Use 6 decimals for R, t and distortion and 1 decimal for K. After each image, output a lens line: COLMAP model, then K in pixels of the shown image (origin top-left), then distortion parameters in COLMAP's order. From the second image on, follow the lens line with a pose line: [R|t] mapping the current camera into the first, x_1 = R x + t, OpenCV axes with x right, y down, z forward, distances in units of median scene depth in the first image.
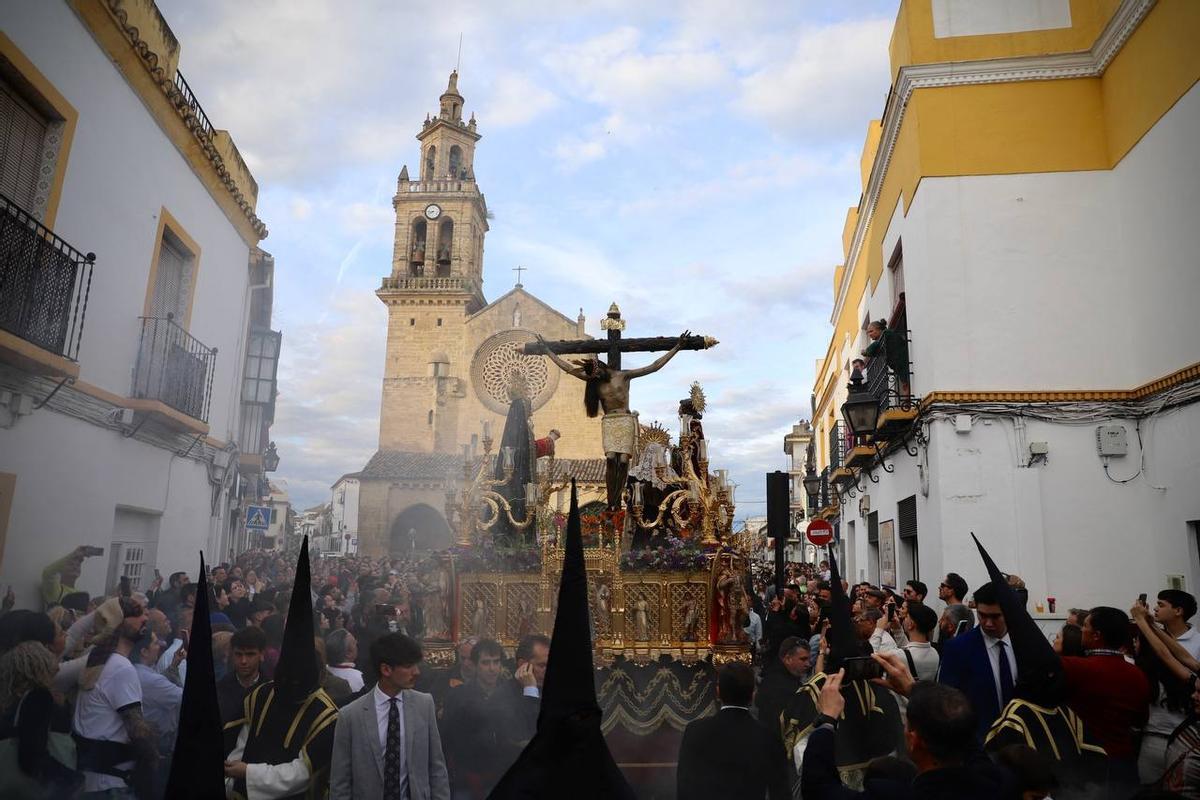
lens RADIAL K [[836.6, 0, 600.0], [0, 836.6, 400.0], [0, 0, 1]] dist [-0.124633, 0.090307]
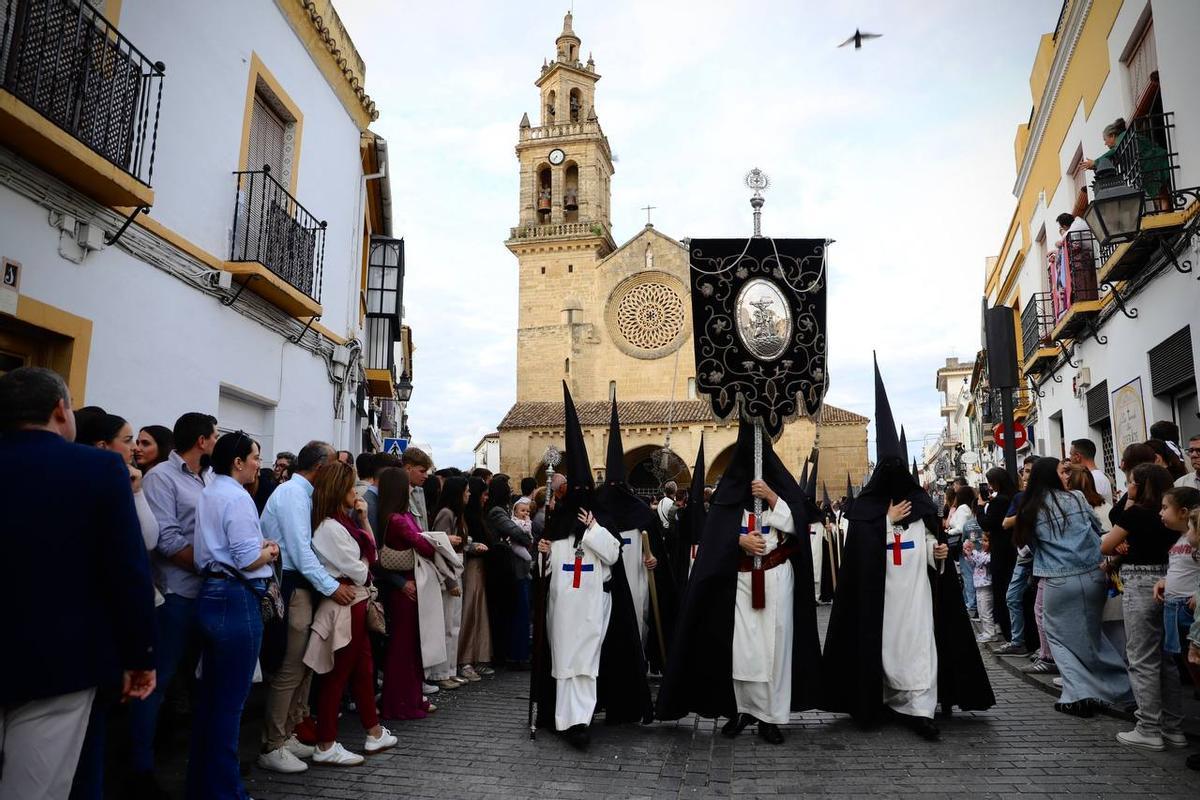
lens RADIAL K [[836.6, 0, 600.0], [0, 836.6, 400.0], [0, 0, 1]] dist [-0.124633, 0.090307]
pose [[0.985683, -0.048284, -0.161546, -0.007525], [0.055561, 0.997620, 0.040831, 0.022728], [0.159190, -0.049222, 0.986020, 0.030644]]
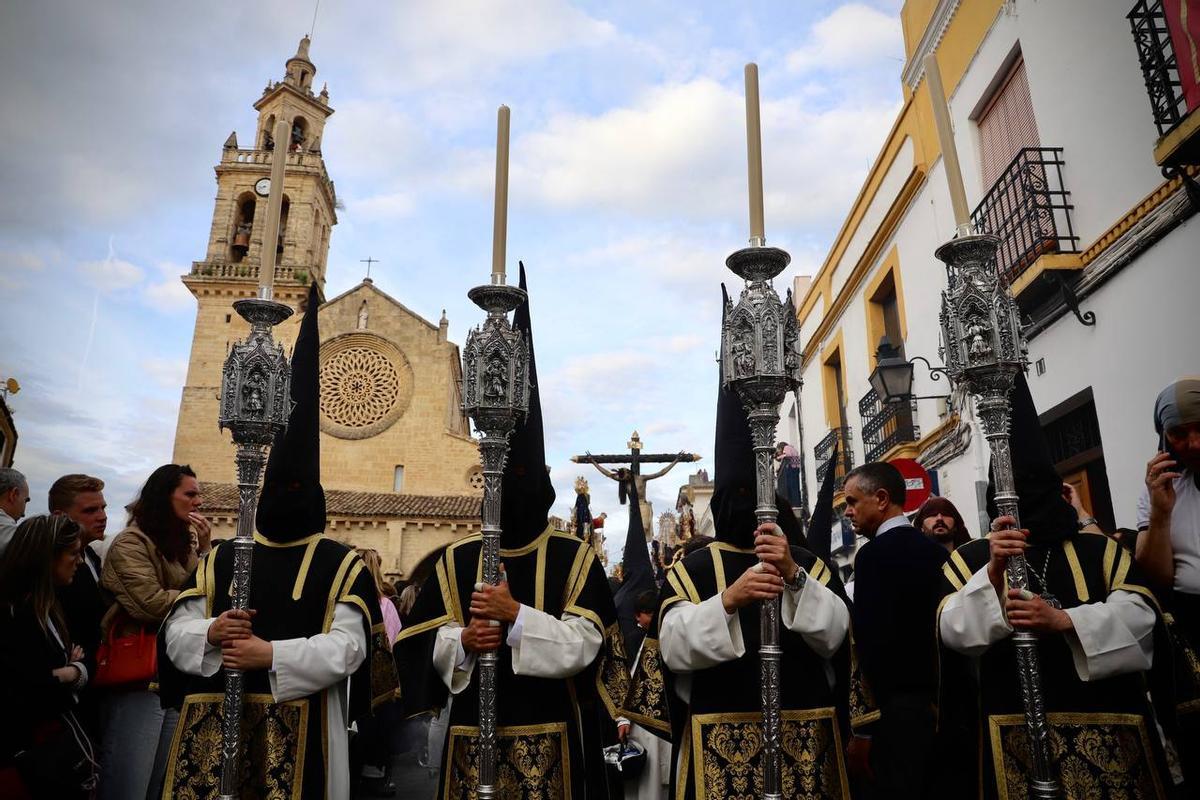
lens RADIAL K [[836.6, 0, 600.0], [0, 836.6, 400.0], [0, 0, 1]] dist [-0.124633, 0.090307]
pose [[0.987892, 0.033290, 0.151528, 0.007163], [-0.017563, 0.994426, -0.103963, 0.057527], [-0.154145, 0.100043, 0.982970, 0.195432]]
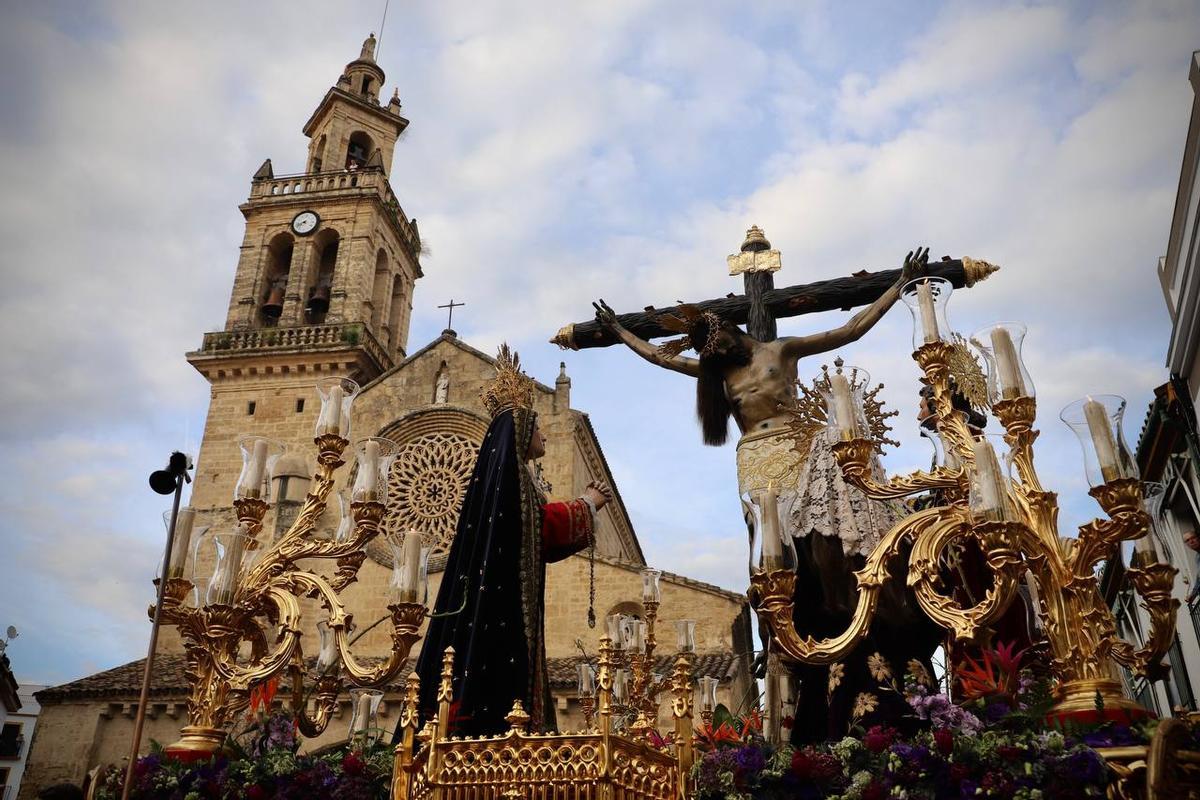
lens RADIAL K [[1030.8, 0, 600.0], [0, 1030.8, 400.0], [0, 0, 1]] dist [-0.084980, 0.206331]
pose [[0.993639, -0.053134, -0.099291, 0.062021], [0.024239, 0.961937, -0.272195, 0.085605], [0.109975, 0.268057, 0.957106, 0.400522]]
